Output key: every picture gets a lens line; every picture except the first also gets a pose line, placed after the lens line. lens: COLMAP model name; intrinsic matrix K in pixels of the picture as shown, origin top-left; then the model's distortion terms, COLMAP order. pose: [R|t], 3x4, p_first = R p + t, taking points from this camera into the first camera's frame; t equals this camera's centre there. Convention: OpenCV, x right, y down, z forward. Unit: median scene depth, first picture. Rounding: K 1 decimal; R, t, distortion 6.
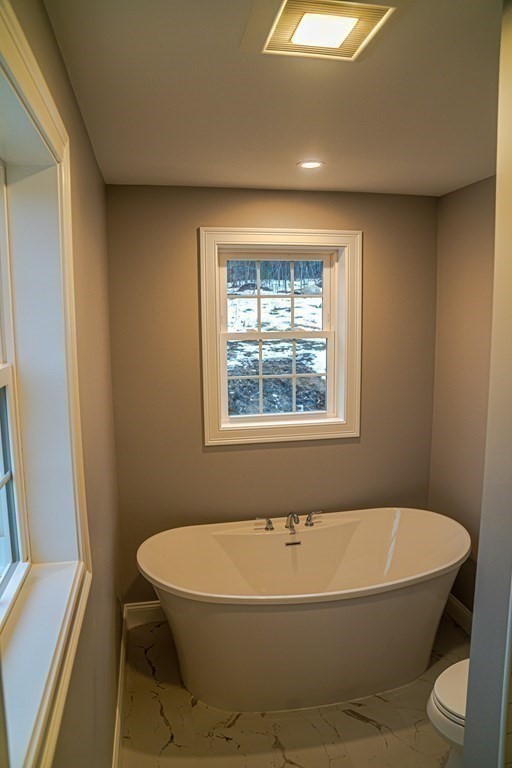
lens RADIAL K [[534.9, 0, 257.4], [0, 534.9, 379.8], [0, 0, 1]] dist [-0.094953, 0.050959]
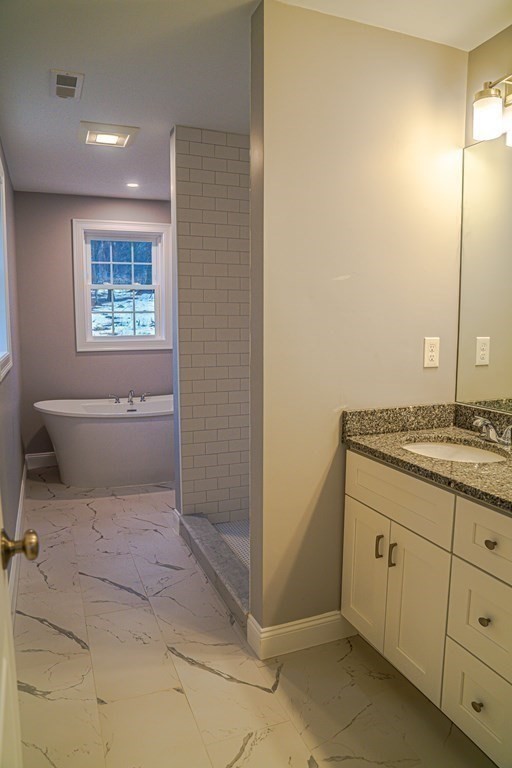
lens RADIAL K [[534.9, 0, 251.2], [0, 534.9, 387.1], [0, 0, 1]] dist [-0.094953, 0.050959]
pose [[0.985509, -0.011662, 0.169219, 0.153152], [0.011849, 0.999930, -0.000096, 0.238489], [-0.169206, 0.002099, 0.985578, -0.692979]]
